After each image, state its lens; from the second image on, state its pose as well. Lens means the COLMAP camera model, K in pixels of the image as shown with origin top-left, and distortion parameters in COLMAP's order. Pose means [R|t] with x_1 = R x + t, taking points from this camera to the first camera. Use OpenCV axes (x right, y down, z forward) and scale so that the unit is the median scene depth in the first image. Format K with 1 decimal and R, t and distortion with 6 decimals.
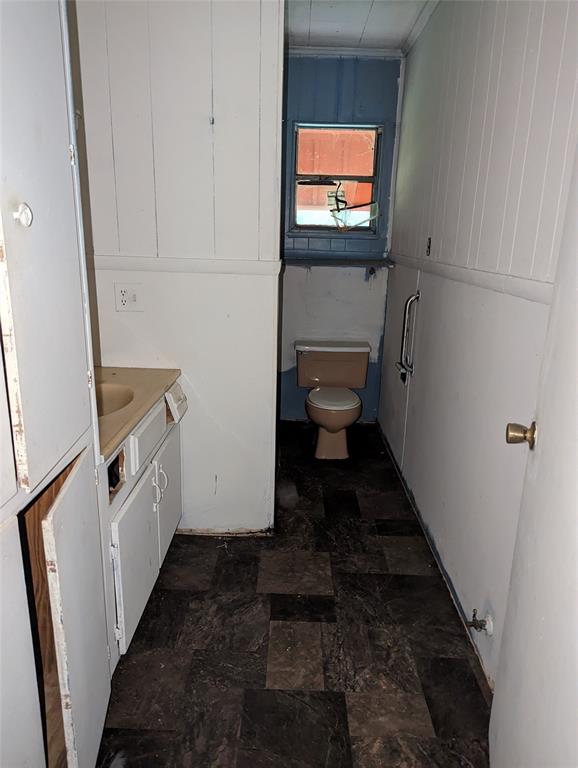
lens RADIAL K [[539.1, 0, 289.2], [0, 539.1, 382.0], [0, 0, 1]] dist [0.013503, -0.002362]
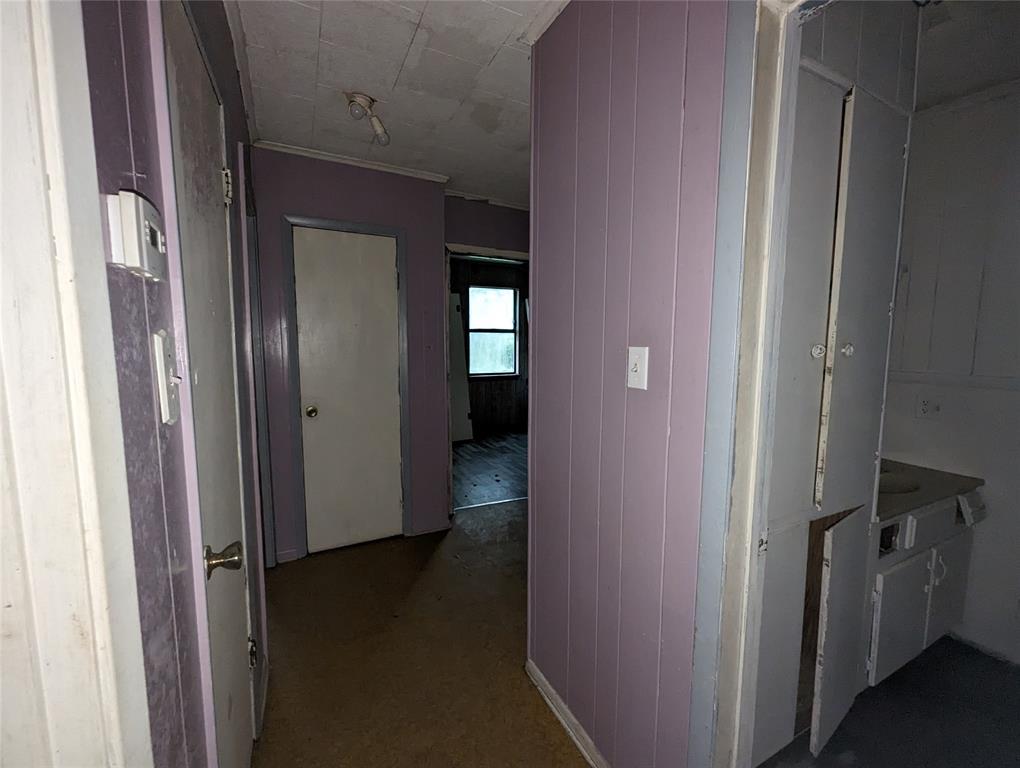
lens RADIAL K [[427.2, 0, 513.0], [0, 427.2, 383.1], [0, 0, 1]] dist [-0.001777, -0.000201]
pose [[0.469628, 0.059017, -0.880890, 0.134501], [-0.226405, 0.972448, -0.055552, 0.071368], [0.853341, 0.225527, 0.470051, -0.330074]]
